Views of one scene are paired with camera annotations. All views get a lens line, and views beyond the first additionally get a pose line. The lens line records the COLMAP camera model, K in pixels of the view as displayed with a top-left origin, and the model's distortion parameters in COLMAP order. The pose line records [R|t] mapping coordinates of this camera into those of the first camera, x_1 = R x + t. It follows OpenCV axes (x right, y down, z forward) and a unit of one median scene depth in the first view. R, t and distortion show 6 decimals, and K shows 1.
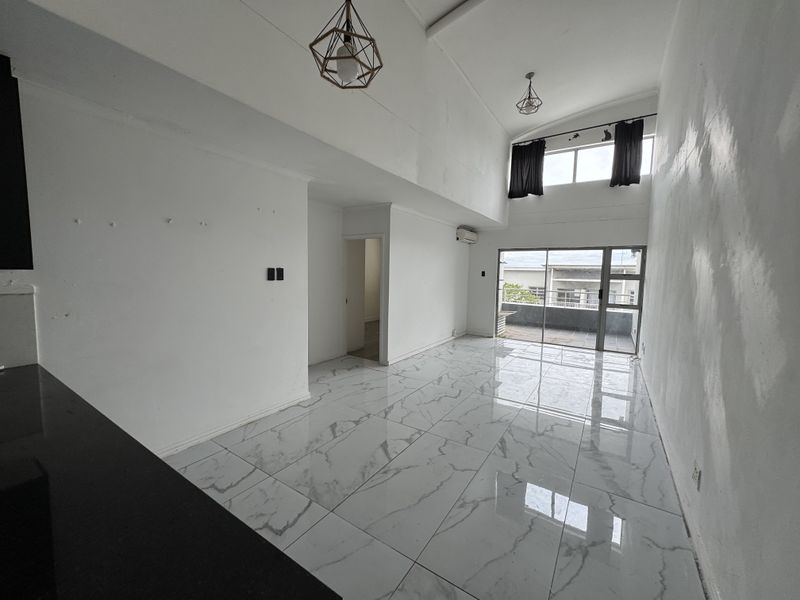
lens RADIAL K [[316.2, 0, 400.0], [0, 316.2, 300.0], [0, 0, 1]] dist [-0.016708, 0.000064]
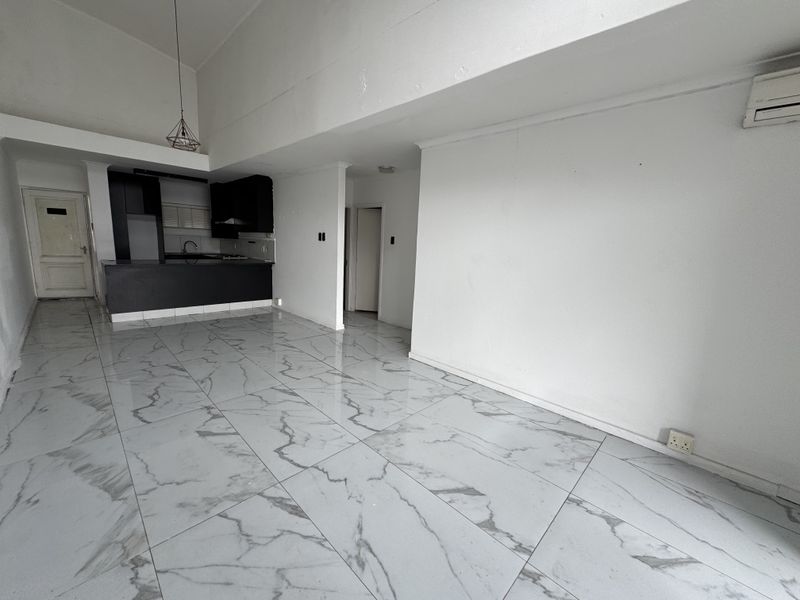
lens RADIAL K [[322.6, 0, 400.0], [0, 322.6, 300.0], [0, 0, 1]] dist [0.020936, 0.000053]
pose [[-0.192530, 0.168708, -0.966680, 0.965066], [-0.121810, 0.973382, 0.194138, -0.114982], [0.973701, 0.155128, -0.166856, 1.438778]]
